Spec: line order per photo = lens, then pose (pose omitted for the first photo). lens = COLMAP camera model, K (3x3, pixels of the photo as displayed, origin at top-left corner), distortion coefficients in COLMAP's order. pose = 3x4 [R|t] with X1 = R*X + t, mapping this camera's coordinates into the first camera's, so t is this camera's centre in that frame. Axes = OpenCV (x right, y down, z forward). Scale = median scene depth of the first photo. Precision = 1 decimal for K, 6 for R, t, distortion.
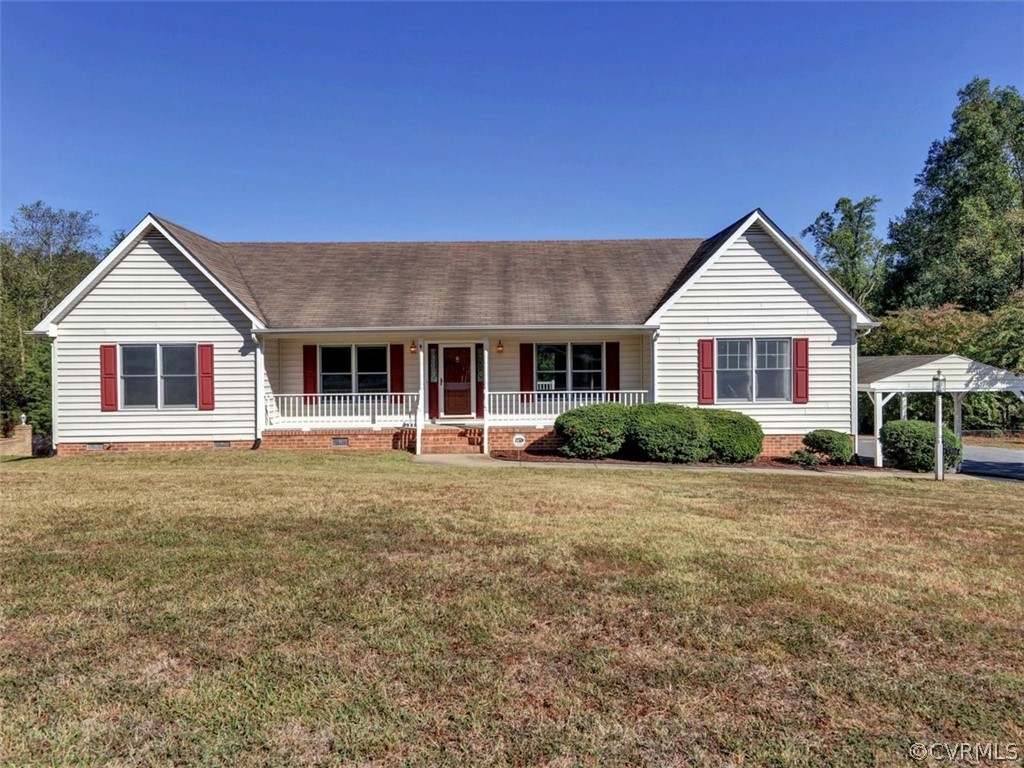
lens RADIAL K [[727.0, 0, 511.8], [0, 727.0, 375.0], [0, 0, 1]] dist [0.025868, -0.001391]
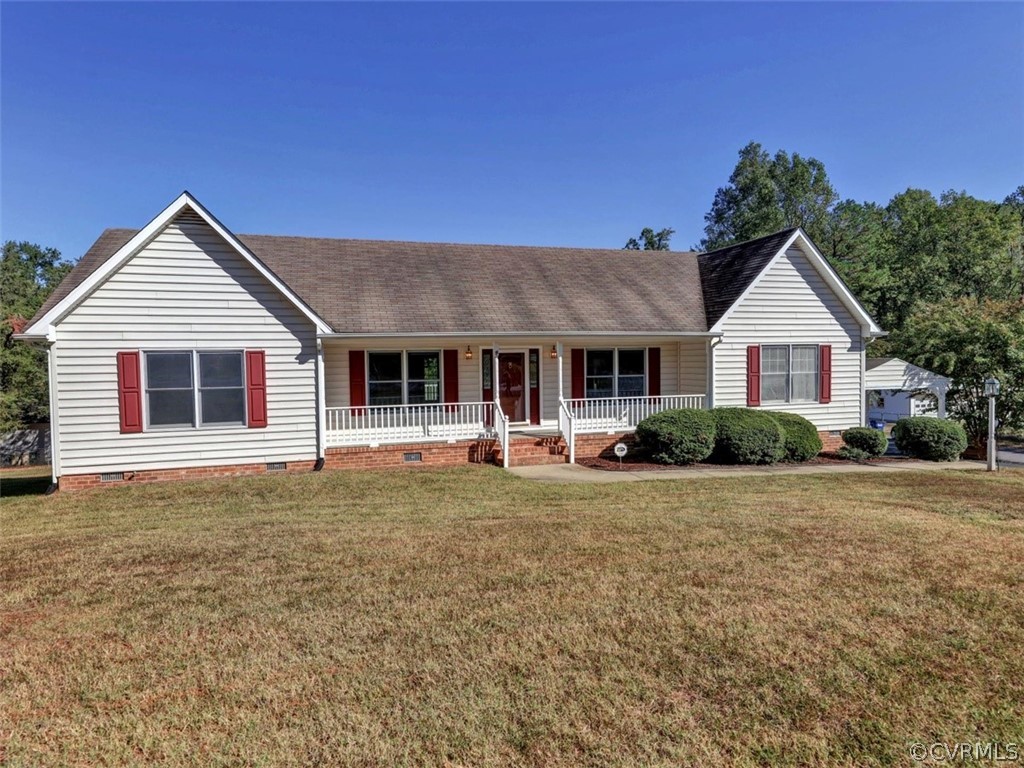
lens RADIAL K [[613.1, 0, 512.0], [0, 613.1, 384.0], [0, 0, 1]] dist [0.001912, 0.000893]
pose [[0.961875, -0.015067, 0.273076, -0.324925], [0.008218, 0.999623, 0.026210, -0.019377], [-0.273368, -0.022967, 0.961635, 0.226794]]
